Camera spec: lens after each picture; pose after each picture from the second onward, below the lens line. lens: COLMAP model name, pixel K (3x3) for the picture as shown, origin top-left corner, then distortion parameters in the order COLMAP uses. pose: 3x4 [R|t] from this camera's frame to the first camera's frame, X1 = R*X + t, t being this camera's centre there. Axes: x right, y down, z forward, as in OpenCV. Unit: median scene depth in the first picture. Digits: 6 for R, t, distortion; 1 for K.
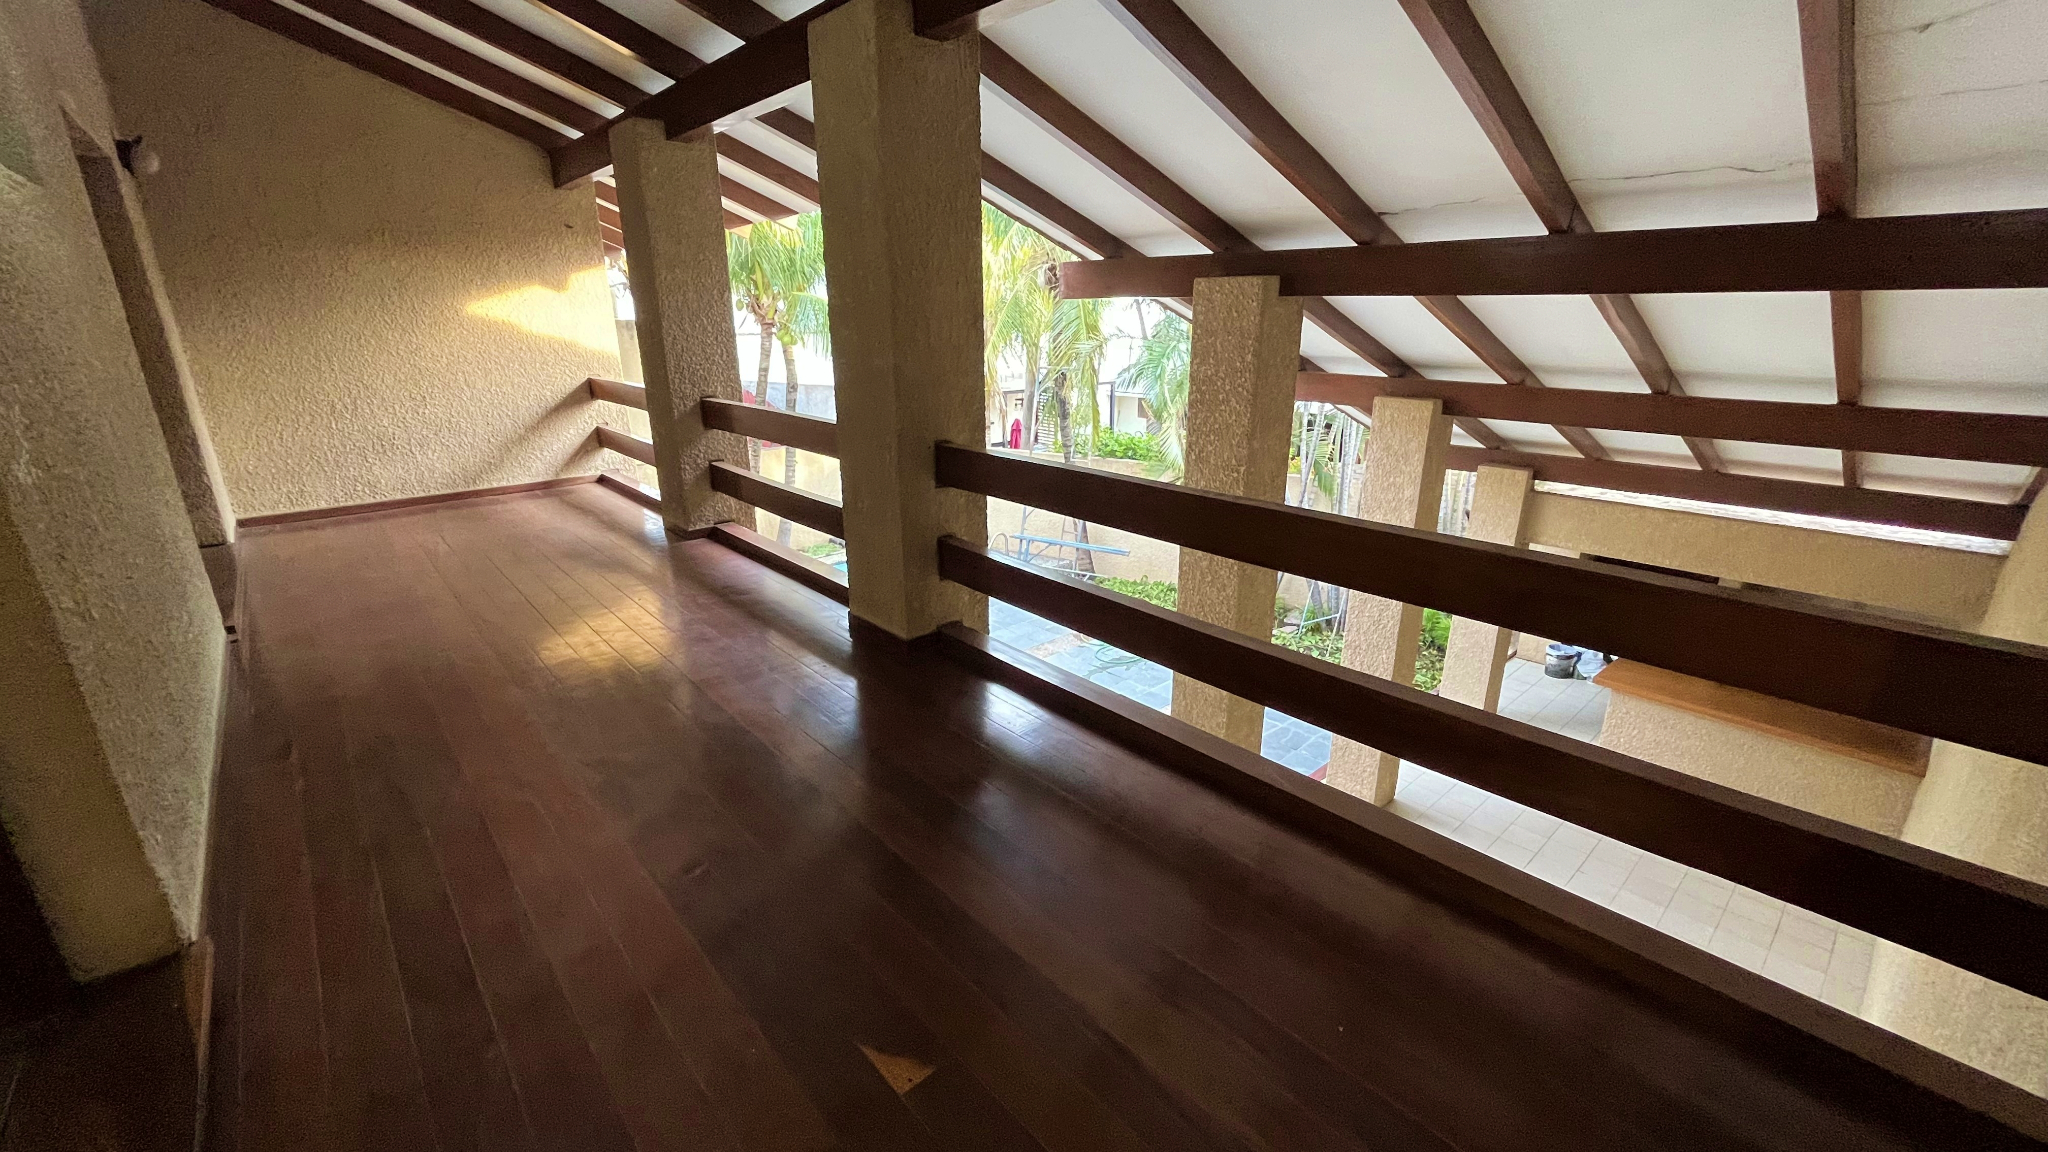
lens RADIAL K [[820.4, 0, 1023.8], [0, 820.4, 575.5], [0, 0, 1]] dist [-0.001249, -0.000046]
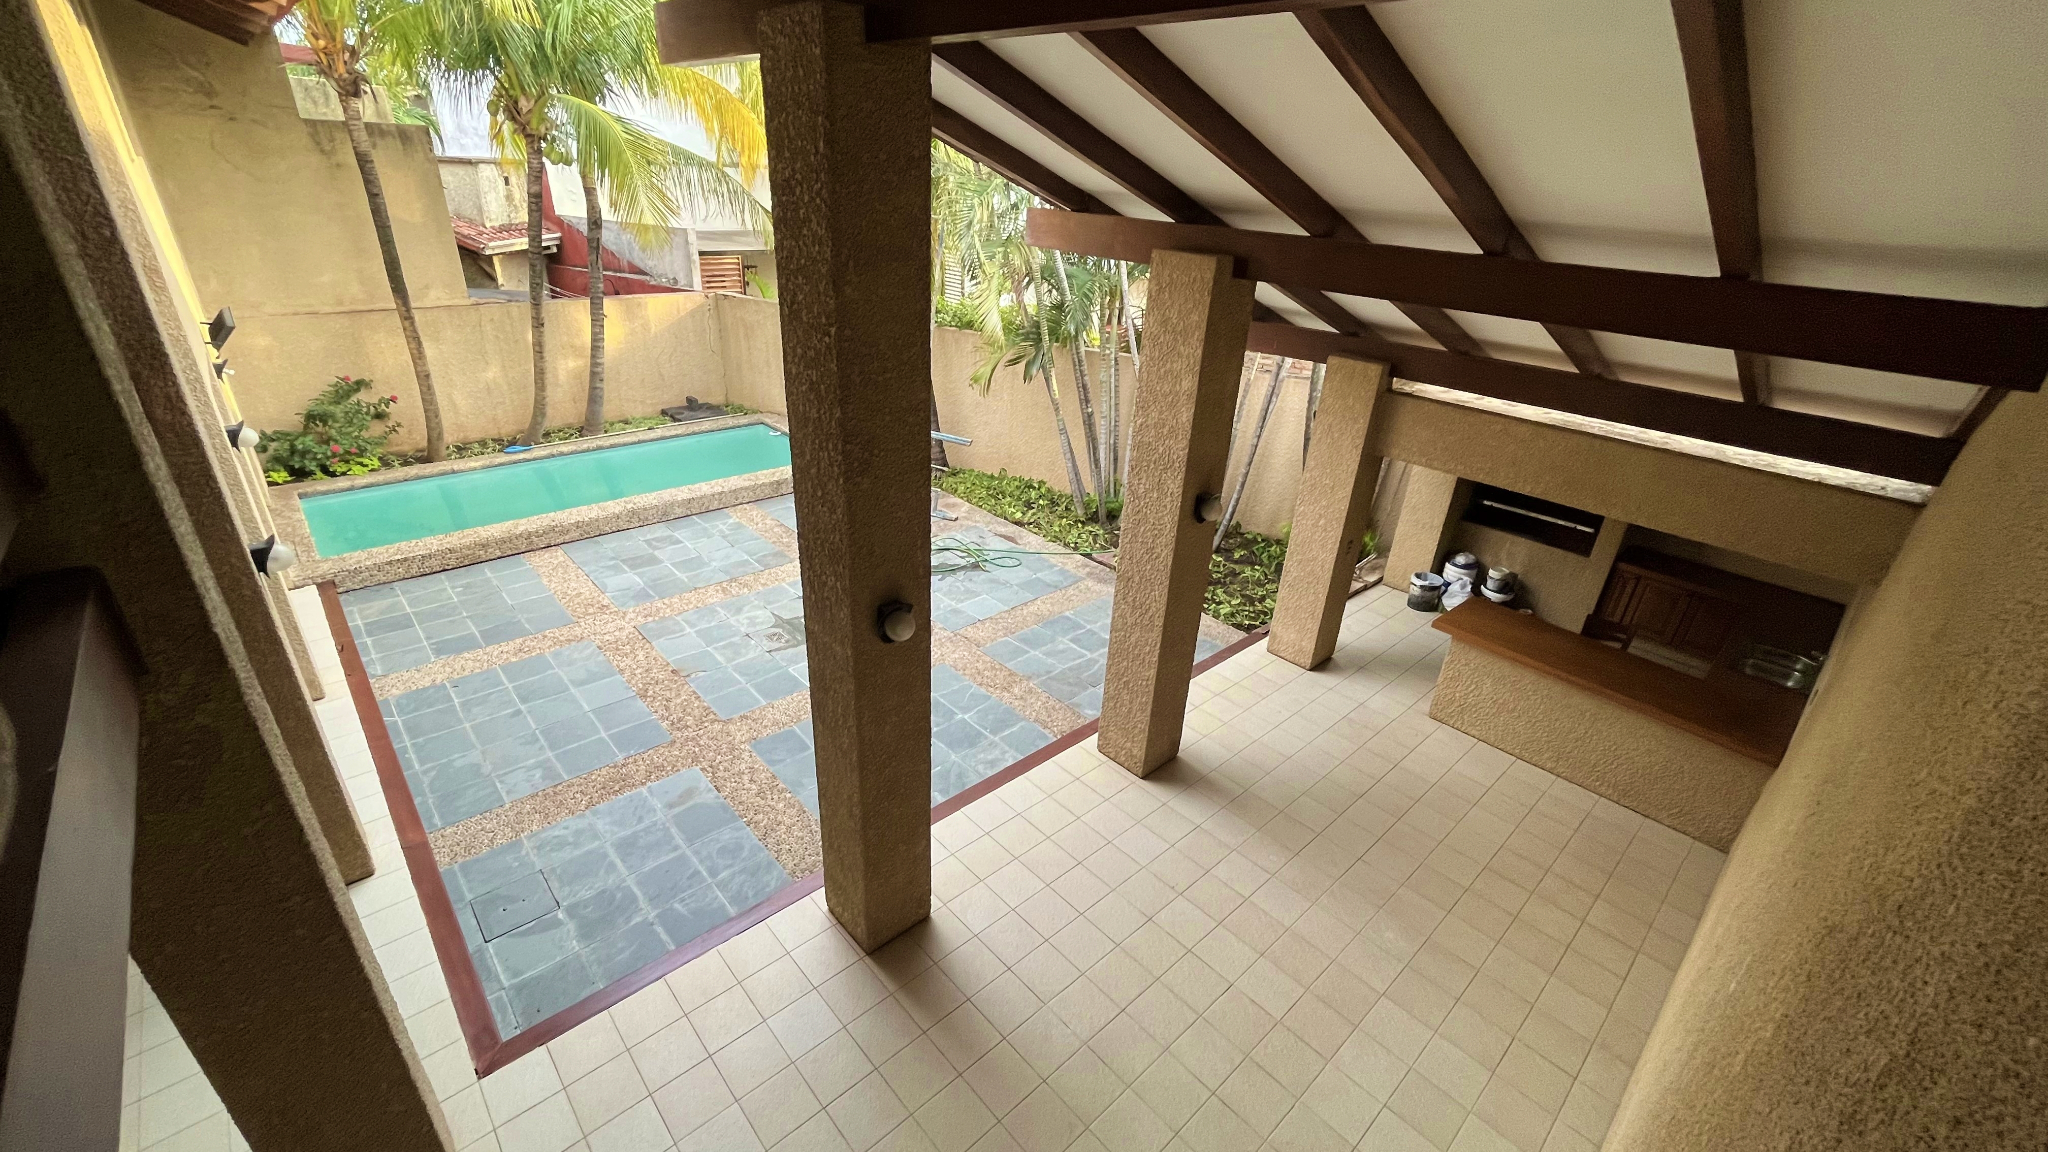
lens RADIAL K [[820.4, 0, 1022.2], [0, 820.4, 578.6], [0, 0, 1]] dist [-0.001249, -0.000046]
pose [[0.998571, 0.040264, 0.035153, 0.289404], [-0.044941, 0.988500, 0.144386, -0.024618], [-0.028935, -0.145760, 0.988897, 0.222975]]
